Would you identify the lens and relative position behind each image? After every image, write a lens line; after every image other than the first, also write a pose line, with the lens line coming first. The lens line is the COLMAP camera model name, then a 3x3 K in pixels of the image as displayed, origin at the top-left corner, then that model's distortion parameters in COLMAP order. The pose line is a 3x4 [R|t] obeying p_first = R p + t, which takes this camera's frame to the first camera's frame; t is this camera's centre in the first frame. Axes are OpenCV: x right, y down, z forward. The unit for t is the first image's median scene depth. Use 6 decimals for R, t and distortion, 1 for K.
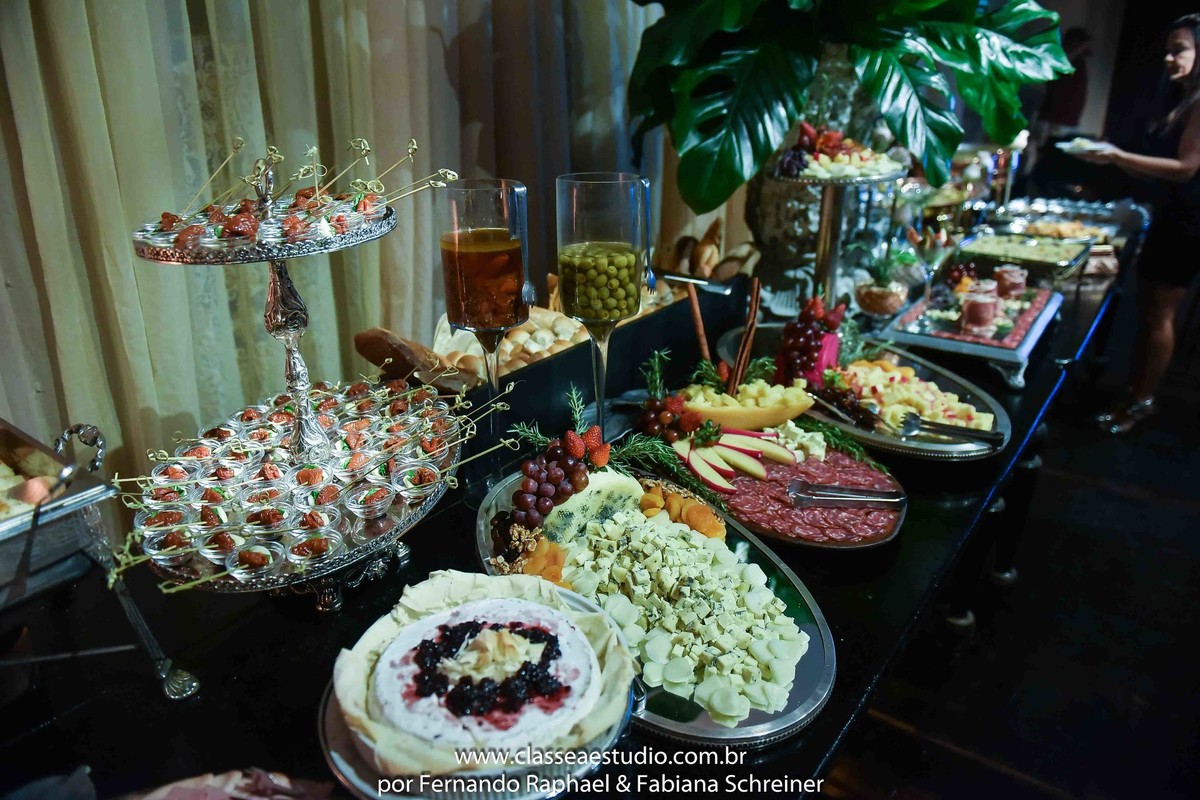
lens RADIAL K [[874.8, 0, 601.5], [0, 874.8, 398.5], [0, 0, 1]] dist [-0.012038, -0.003660]
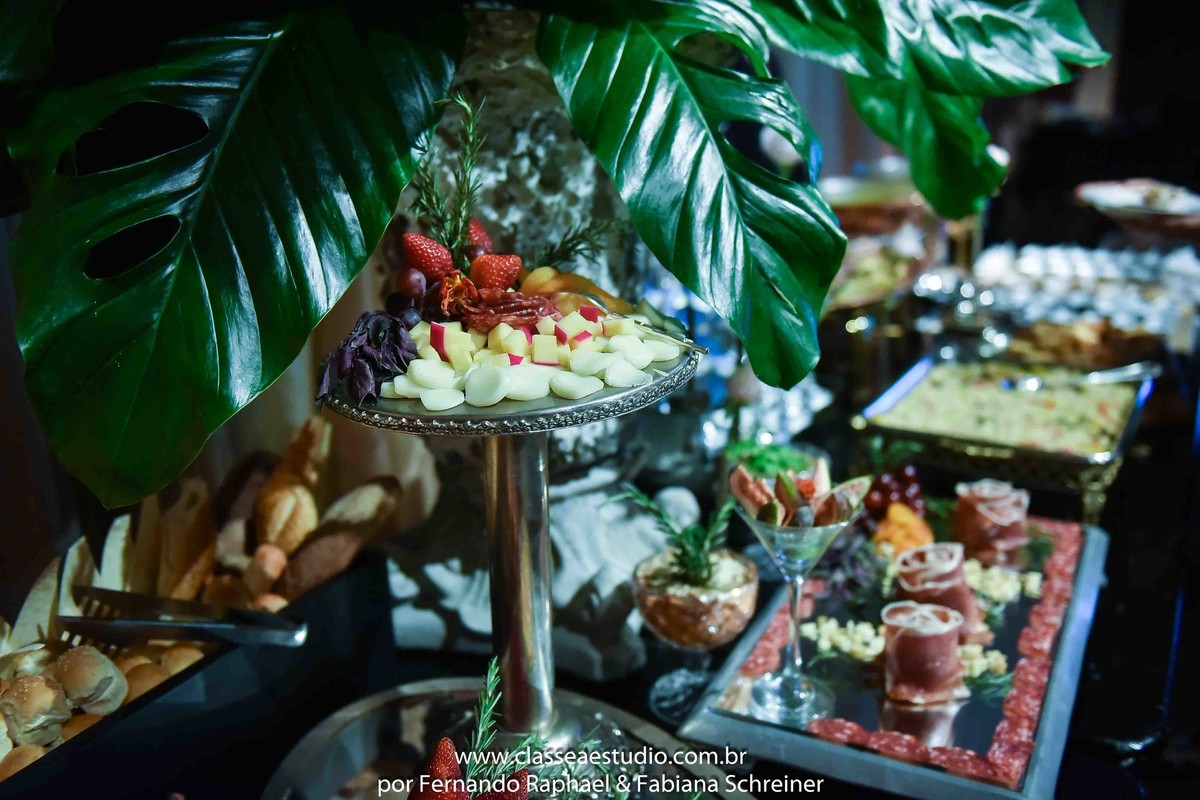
lens RADIAL K [[1183.4, 0, 597.8], [0, 1183.4, 400.7], [0, 0, 1]] dist [0.047862, 0.000000]
pose [[0.992459, -0.049302, 0.112224, 0.231734], [0.055148, 0.997245, -0.049601, -0.202217], [-0.109470, 0.055416, 0.992444, 0.473311]]
